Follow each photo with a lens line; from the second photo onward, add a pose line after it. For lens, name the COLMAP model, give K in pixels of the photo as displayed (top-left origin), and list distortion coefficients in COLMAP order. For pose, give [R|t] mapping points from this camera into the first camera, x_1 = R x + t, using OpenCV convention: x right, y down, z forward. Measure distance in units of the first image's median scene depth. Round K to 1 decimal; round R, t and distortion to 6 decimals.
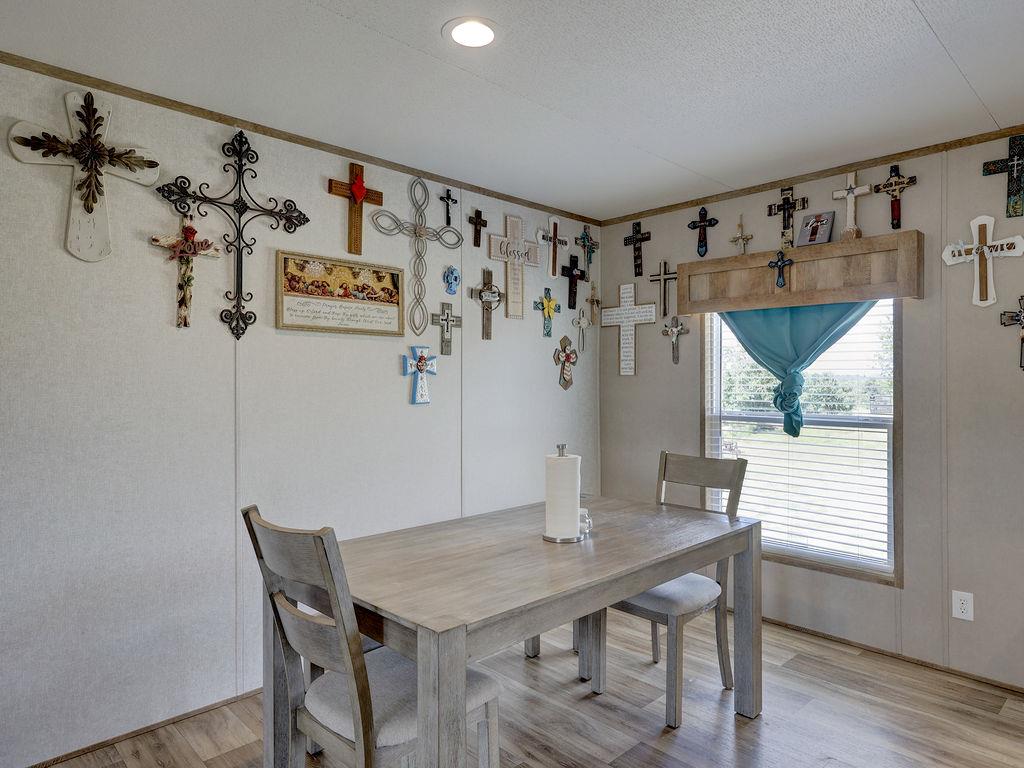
lens RADIAL K [[628.0, 0, 514.5], [0, 628.0, 382.1], [0, 0, 1]] dist [0.000621, -0.001535]
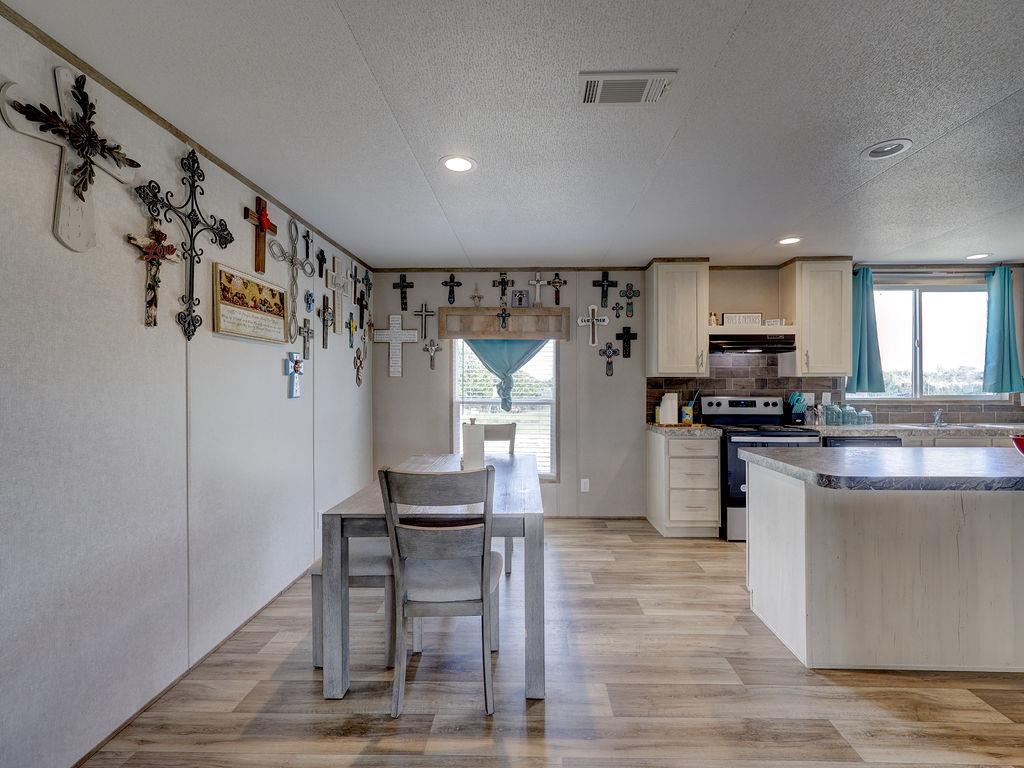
lens RADIAL K [[463.6, 0, 517.5], [0, 463.6, 382.2], [0, 0, 1]] dist [-0.000516, 0.000034]
pose [[0.716936, 0.000354, 0.697139, -0.504896], [0.001002, 0.999998, -0.001537, 0.005563], [-0.697138, 0.001800, 0.716935, 0.024681]]
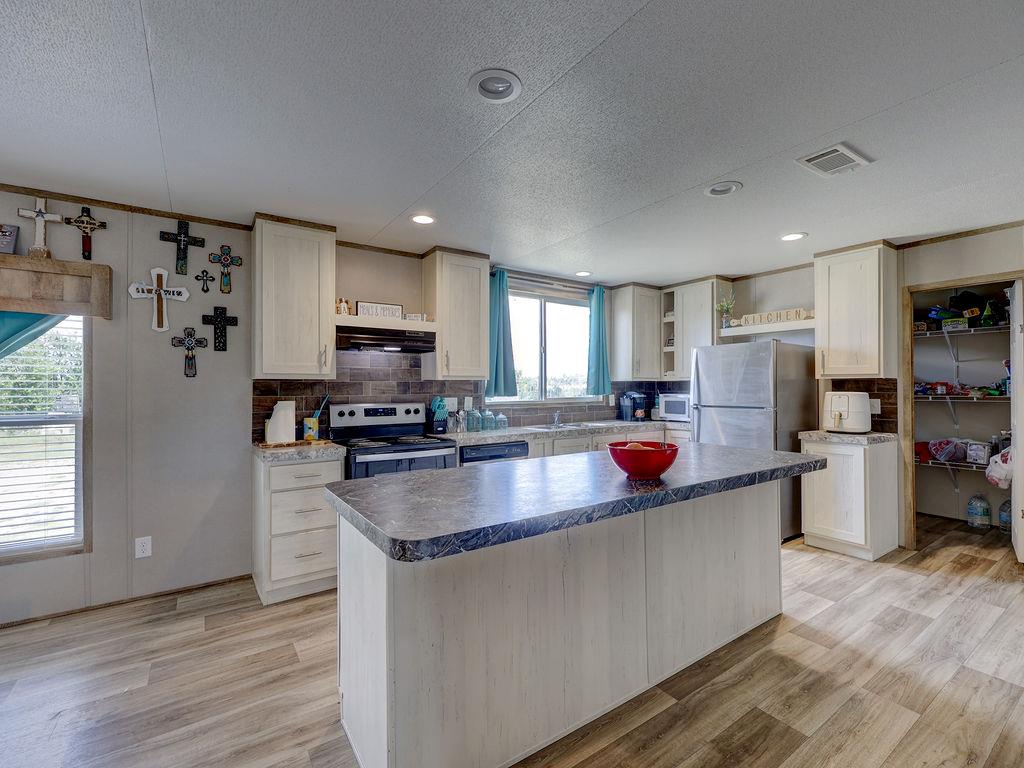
lens RADIAL K [[463.6, 0, 517.5], [0, 463.6, 382.2], [0, 0, 1]] dist [-0.000516, 0.000034]
pose [[0.161109, 0.007296, 0.986910, -0.143295], [0.001957, 0.999968, -0.007712, 0.003769], [-0.986935, 0.003174, 0.161090, 0.025778]]
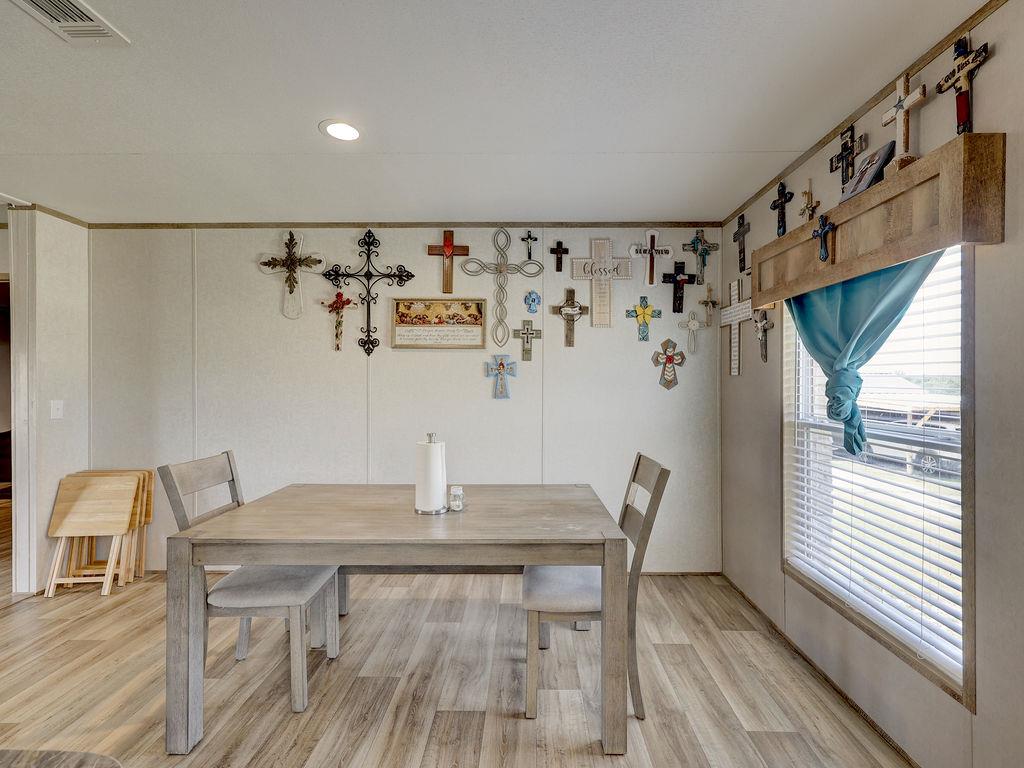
lens RADIAL K [[465.1, 0, 522.0], [0, 465.1, 383.2], [0, 0, 1]] dist [-0.001574, 0.000616]
pose [[0.715541, 0.002051, -0.698568, 0.599962], [-0.001605, 0.999998, 0.001292, 0.001292], [0.698569, 0.000196, 0.715543, 0.345945]]
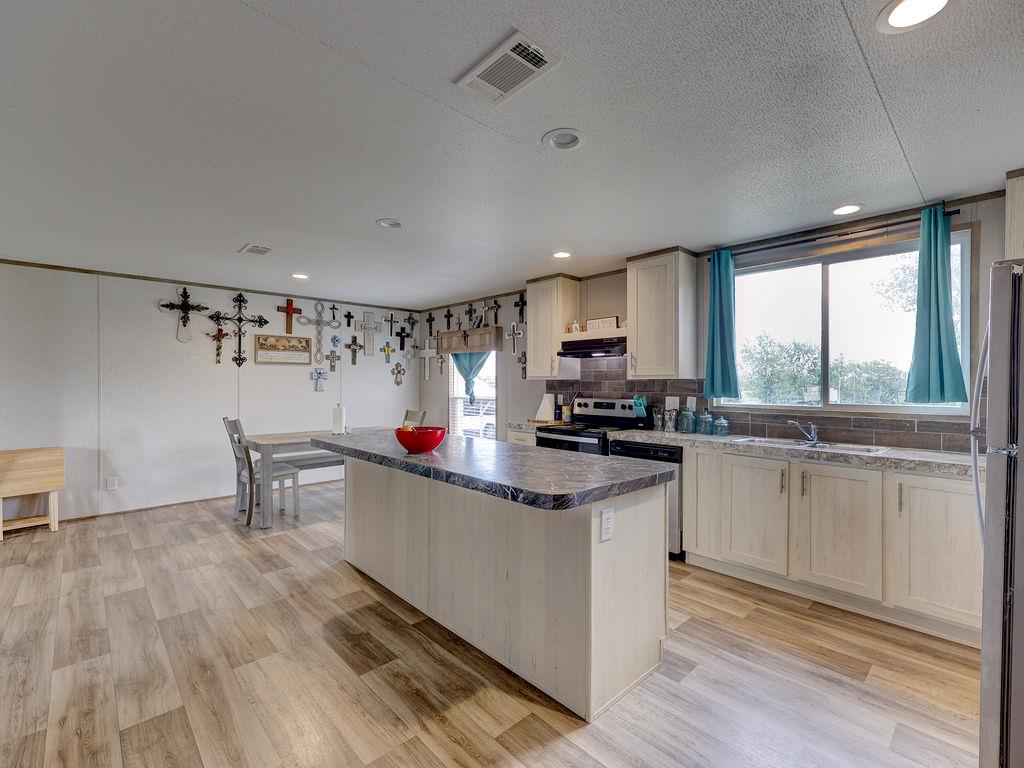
lens RADIAL K [[450.7, 0, 517.3], [0, 450.7, 386.2], [0, 0, 1]] dist [-0.015738, 0.000024]
pose [[0.999983, 0.001617, 0.005574, 0.668751], [-0.001671, 0.999951, 0.009784, -0.004545], [-0.005558, -0.009793, 0.999937, -0.853549]]
